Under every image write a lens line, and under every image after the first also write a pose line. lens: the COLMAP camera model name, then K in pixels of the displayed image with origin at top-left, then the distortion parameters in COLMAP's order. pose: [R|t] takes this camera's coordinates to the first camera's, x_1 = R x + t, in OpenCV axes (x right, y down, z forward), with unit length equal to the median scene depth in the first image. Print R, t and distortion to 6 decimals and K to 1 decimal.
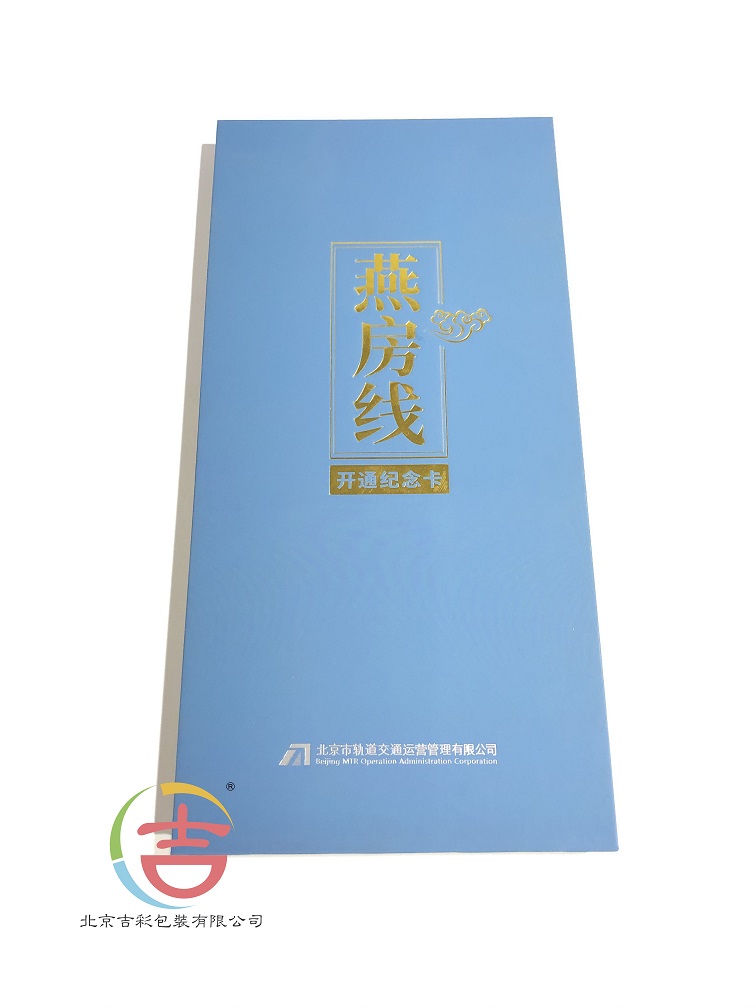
lens RADIAL K [[841.2, 0, 377.4], [0, 841.2, 503.8], [0, 0, 1]] dist [-0.000539, -0.002139]
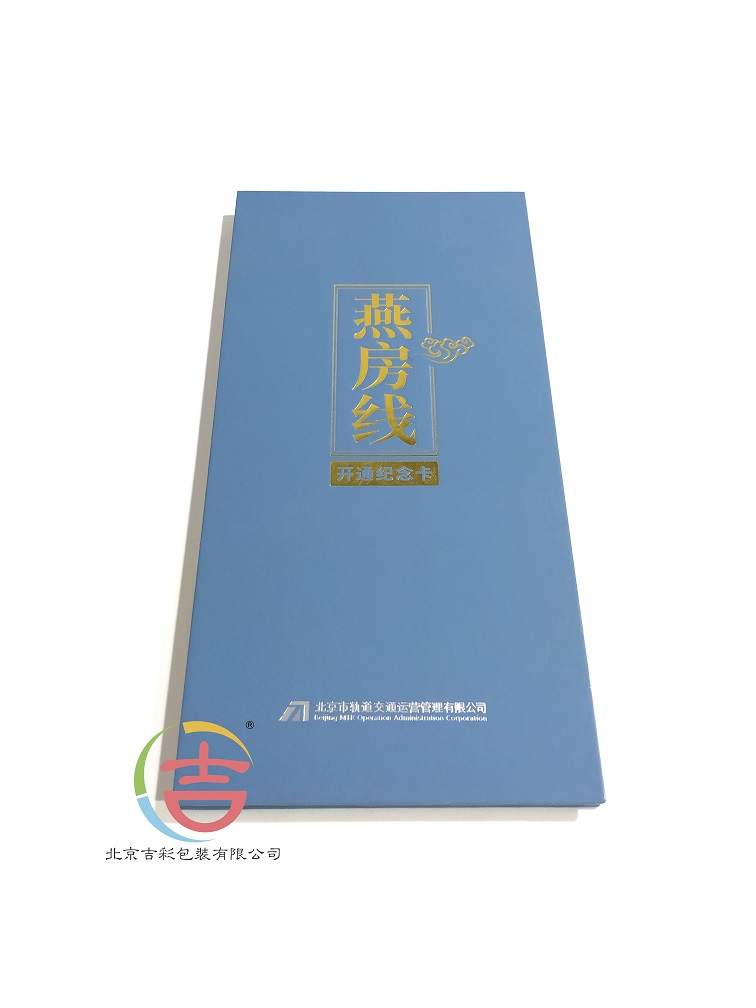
lens RADIAL K [[841.2, 0, 381.4], [0, 841.2, 506.4], [0, 0, 1]] dist [-0.000539, -0.002139]
pose [[0.999968, 0.002774, 0.007480, 0.001774], [-0.001306, 0.981878, -0.189508, 0.222441], [-0.007870, 0.189493, 0.981851, -0.073510]]
